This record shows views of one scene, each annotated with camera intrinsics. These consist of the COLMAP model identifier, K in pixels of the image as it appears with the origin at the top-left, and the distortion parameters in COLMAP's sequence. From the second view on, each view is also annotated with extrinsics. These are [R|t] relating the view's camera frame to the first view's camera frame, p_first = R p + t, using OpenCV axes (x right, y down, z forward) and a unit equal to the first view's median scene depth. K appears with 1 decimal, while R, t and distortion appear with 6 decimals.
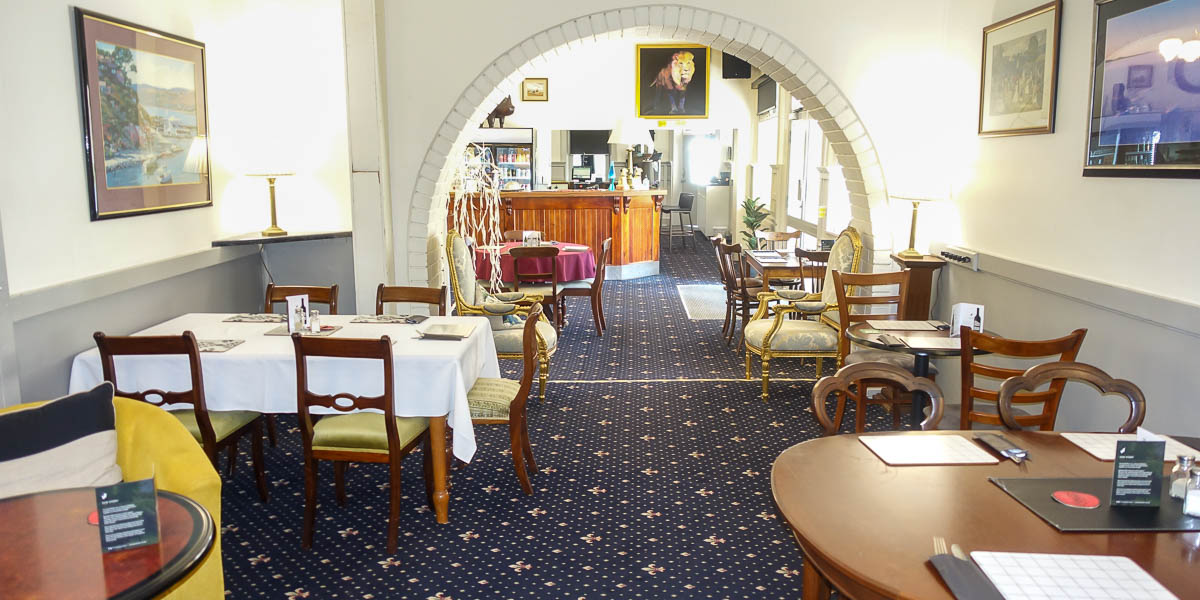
lens RADIAL K [[818.9, 0, 598.5], [0, 818.9, 297.3], [0, 0, 1]] dist [-0.013123, 0.005817]
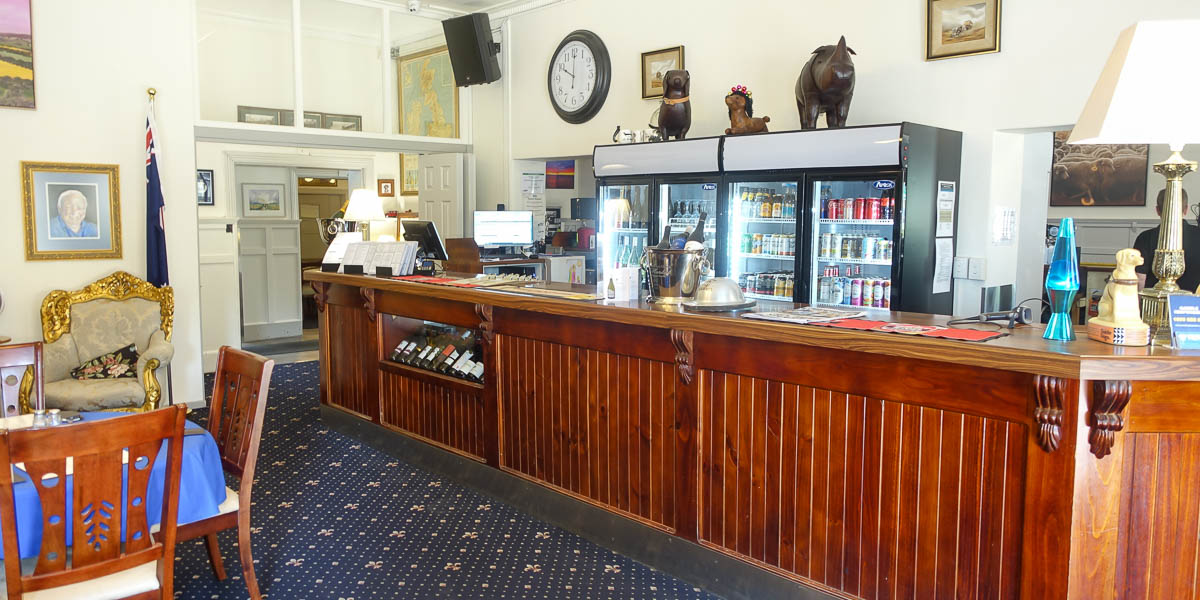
lens RADIAL K [[818.9, 0, 599.9], [0, 818.9, 295.2], [0, 0, 1]] dist [-0.013123, 0.005817]
pose [[0.696391, 0.072682, -0.713973, 0.082410], [-0.122320, 0.992322, -0.018290, -0.111498], [0.707162, 0.100070, 0.699934, 0.670275]]
